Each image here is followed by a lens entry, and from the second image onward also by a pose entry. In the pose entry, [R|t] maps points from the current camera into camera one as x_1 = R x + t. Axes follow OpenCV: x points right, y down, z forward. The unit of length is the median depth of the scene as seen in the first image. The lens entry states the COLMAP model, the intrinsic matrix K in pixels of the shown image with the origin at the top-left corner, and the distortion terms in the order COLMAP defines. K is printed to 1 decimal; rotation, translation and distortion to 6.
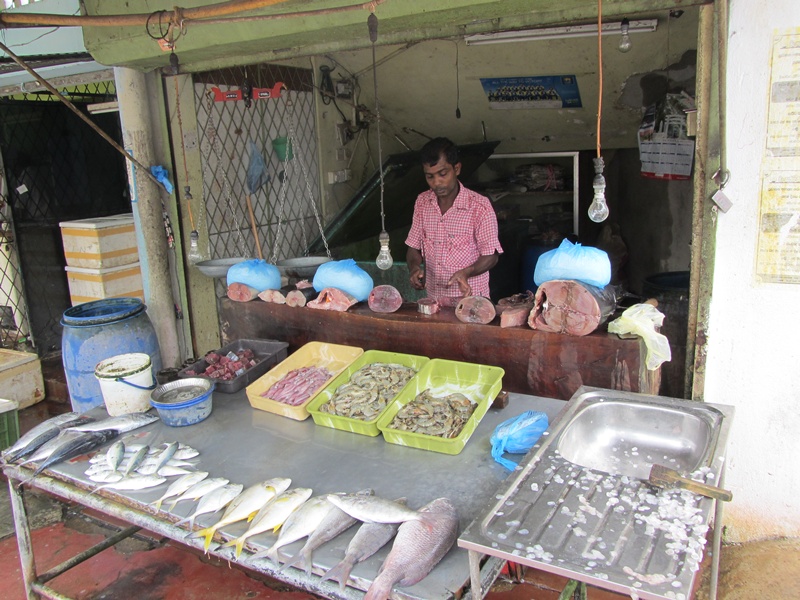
lens RADIAL K [[669.1, 0, 400.0], [0, 669.1, 300.0], [0, 0, 1]] dist [-0.065567, 0.039575]
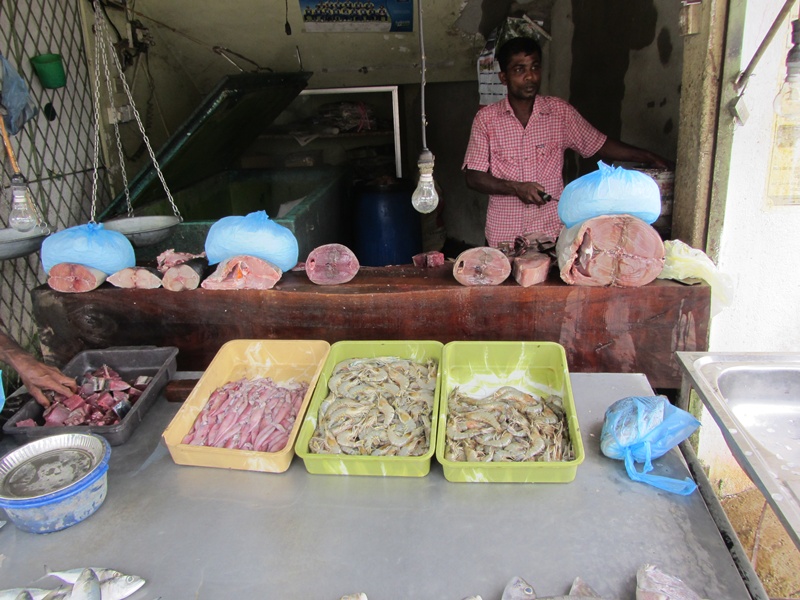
lens RADIAL K [[669.1, 0, 400.0], [0, 669.1, 300.0], [0, 0, 1]] dist [-0.065567, 0.039575]
pose [[0.907648, -0.113205, 0.404178, -0.235096], [0.089966, 0.993033, 0.076104, -0.011031], [-0.409977, -0.032713, 0.911509, 0.341877]]
